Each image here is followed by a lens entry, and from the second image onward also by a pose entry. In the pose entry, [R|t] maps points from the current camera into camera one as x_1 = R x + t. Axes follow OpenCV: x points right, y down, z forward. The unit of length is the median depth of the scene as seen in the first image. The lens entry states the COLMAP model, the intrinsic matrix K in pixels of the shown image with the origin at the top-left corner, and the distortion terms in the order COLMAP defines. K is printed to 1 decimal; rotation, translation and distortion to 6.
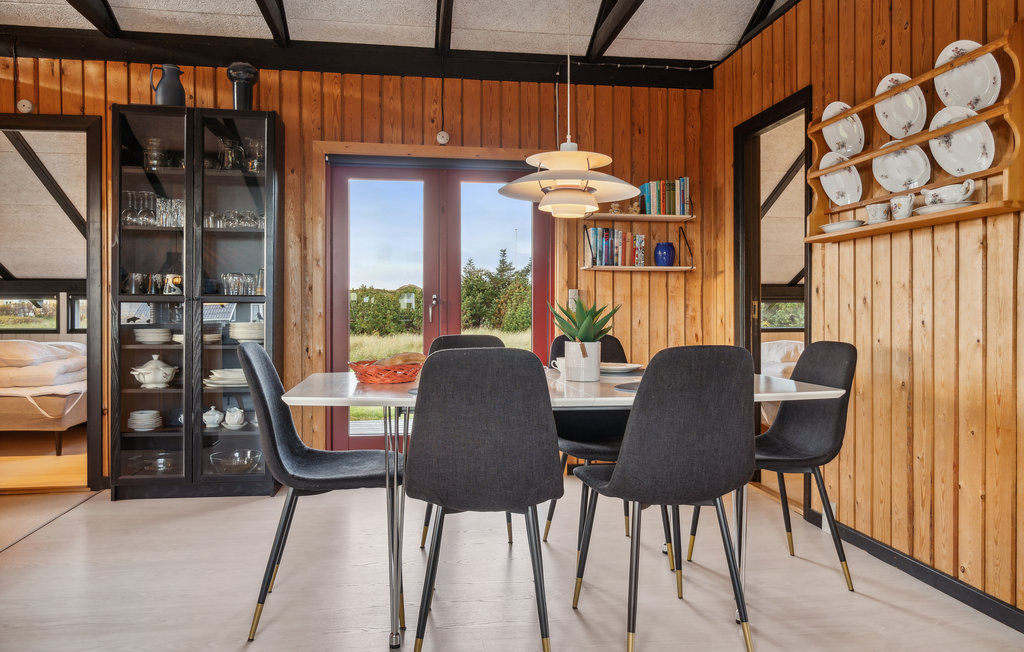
lens RADIAL K [[704.0, 0, 512.1], [0, 704.0, 311.4], [0, 0, 1]] dist [0.001996, 0.001916]
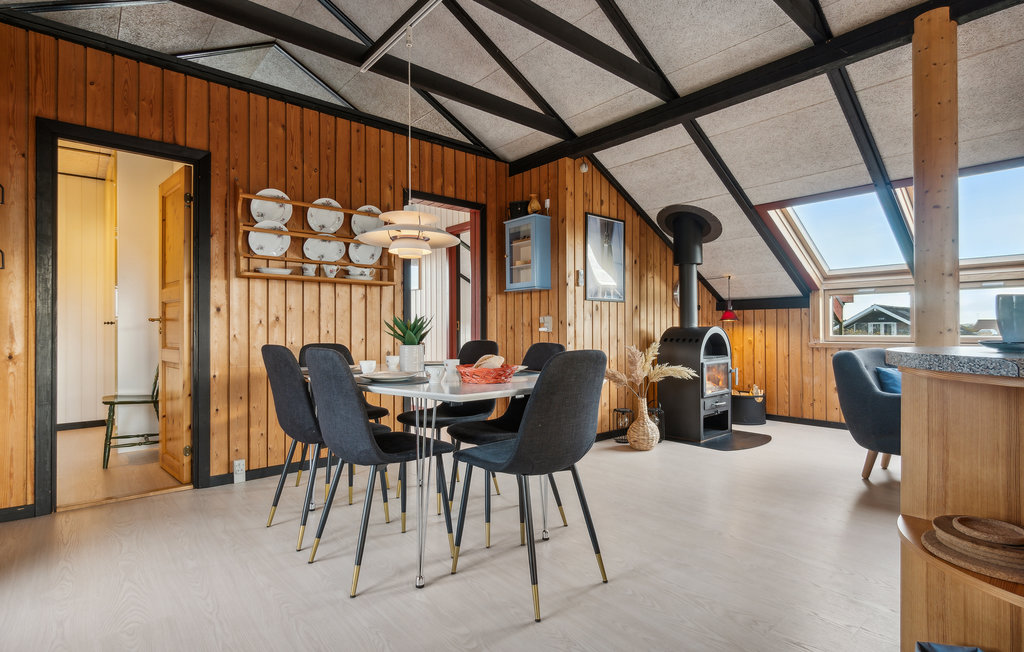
lens RADIAL K [[498.0, 0, 512.0], [0, 498.0, 326.0], [0, 0, 1]] dist [0.004568, -0.000943]
pose [[-0.530510, 0.007155, 0.847649, -0.799217], [-0.000329, 0.999963, -0.008646, 0.010989], [-0.847679, -0.004866, -0.530487, 1.237984]]
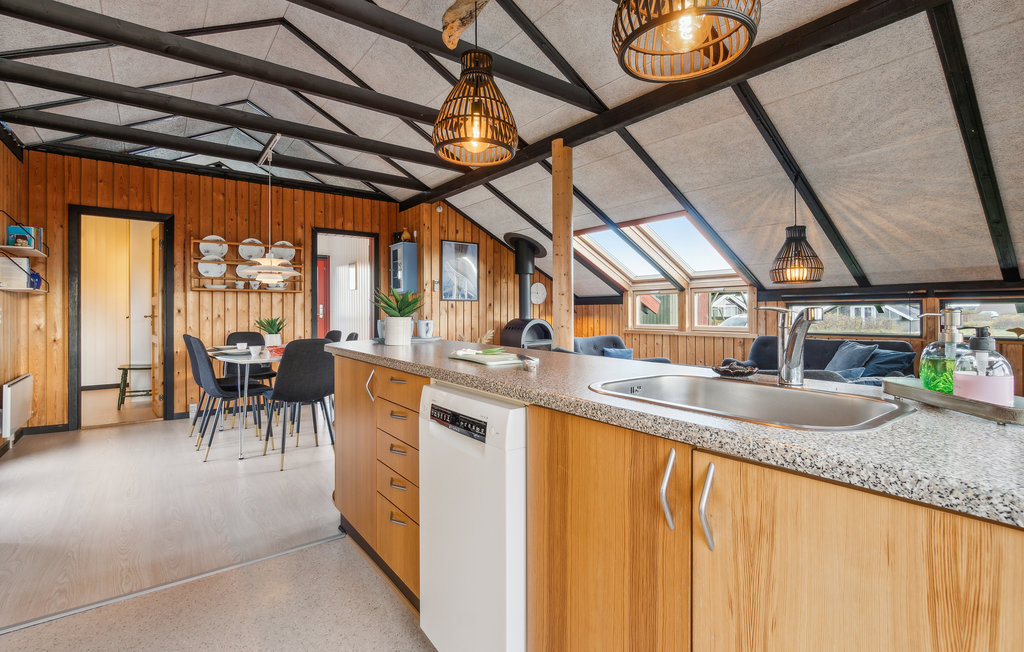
lens RADIAL K [[464.8, 0, 507.7], [0, 464.8, 309.4], [0, 0, 1]] dist [-0.000536, 0.000610]
pose [[-0.476414, 0.006624, 0.879196, -1.579289], [0.000697, 0.999974, -0.007156, -0.029553], [-0.879221, -0.002796, -0.476406, 0.951837]]
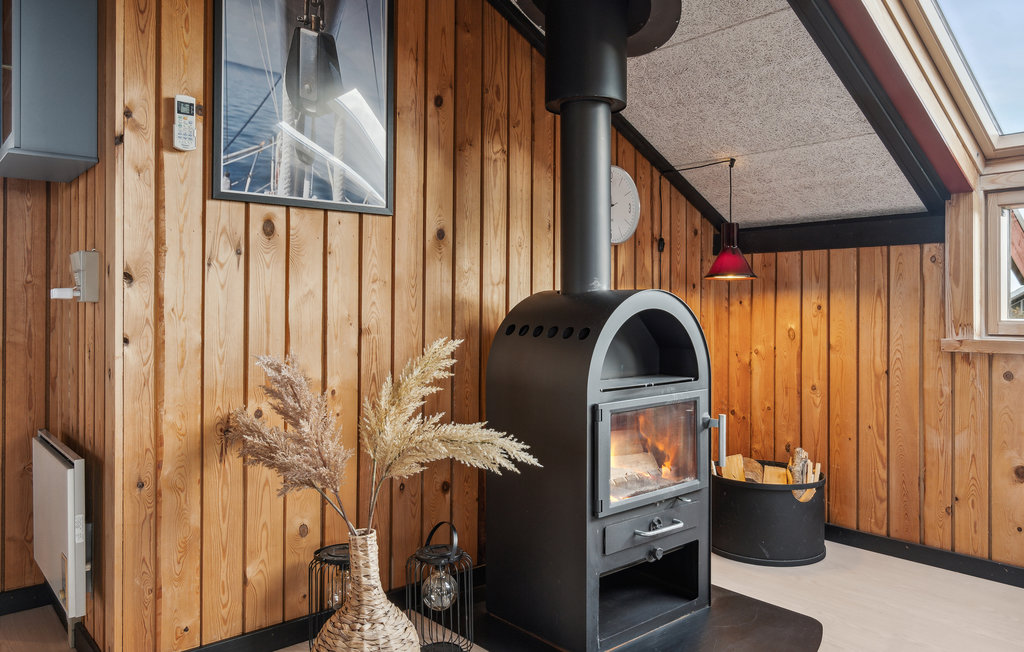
lens RADIAL K [[744.8, 0, 507.7], [0, 744.8, 302.4], [0, 0, 1]] dist [-0.000829, 0.000787]
pose [[-0.529235, 0.002324, 0.848472, -0.359610], [-0.006431, 0.999957, -0.006751, 0.018287], [-0.848451, -0.009029, -0.529197, 0.357942]]
